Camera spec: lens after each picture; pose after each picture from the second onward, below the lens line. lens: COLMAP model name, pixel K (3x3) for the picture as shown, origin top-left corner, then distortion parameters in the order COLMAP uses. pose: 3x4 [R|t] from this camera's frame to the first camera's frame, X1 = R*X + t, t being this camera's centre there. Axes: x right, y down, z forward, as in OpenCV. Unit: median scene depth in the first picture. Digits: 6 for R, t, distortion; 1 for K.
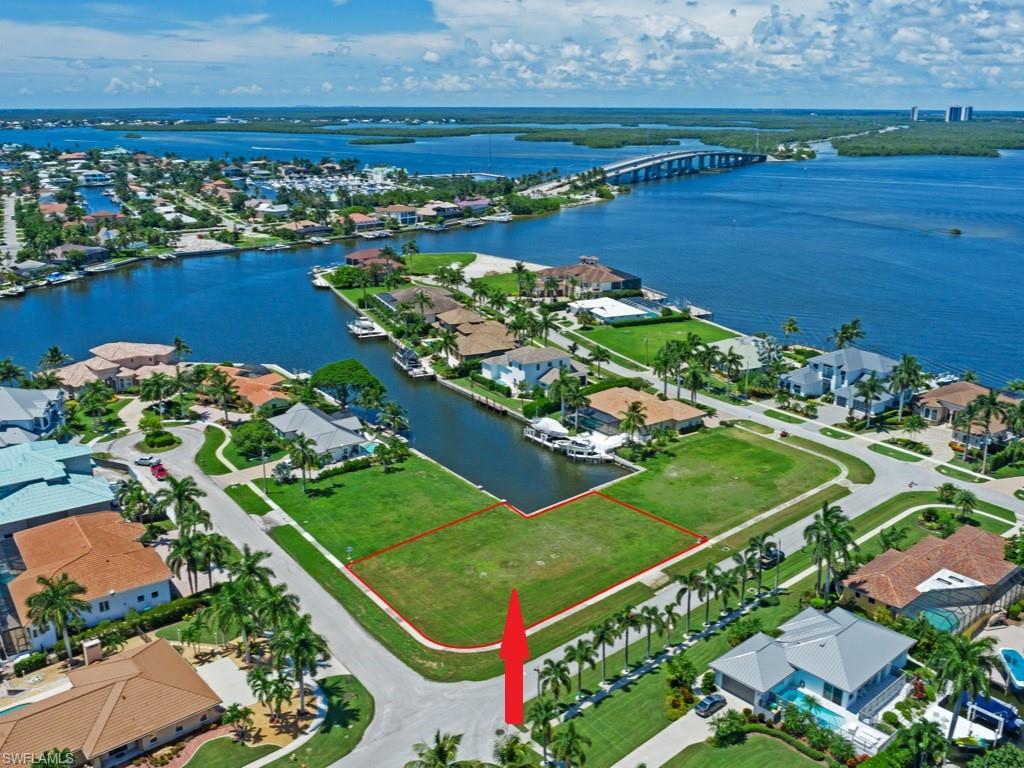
lens RADIAL K [[816.7, 0, 540.2], [0, 816.7, 384.0], [0, 0, 1]] dist [-0.014920, -0.002136]
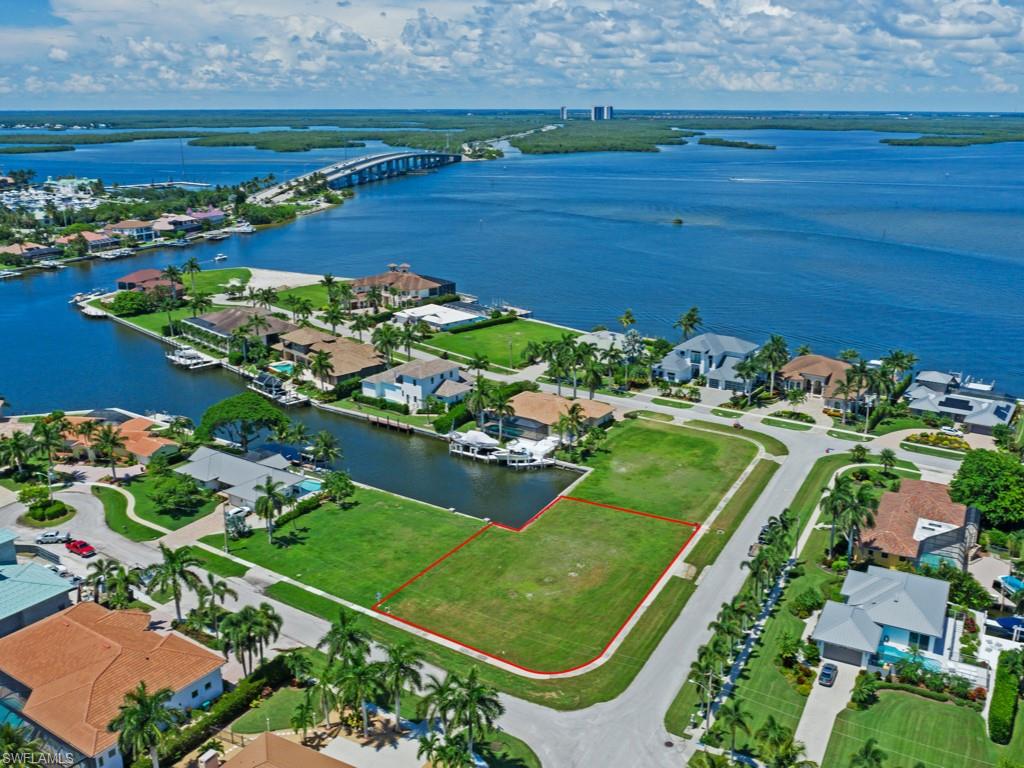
lens RADIAL K [[816.7, 0, 540.2], [0, 816.7, 384.0], [0, 0, 1]] dist [-0.014920, -0.002136]
pose [[0.948911, -0.102430, 0.298455, -0.176095], [0.103347, 0.994564, 0.012753, -0.015958], [-0.298139, 0.018743, 0.954338, 0.033837]]
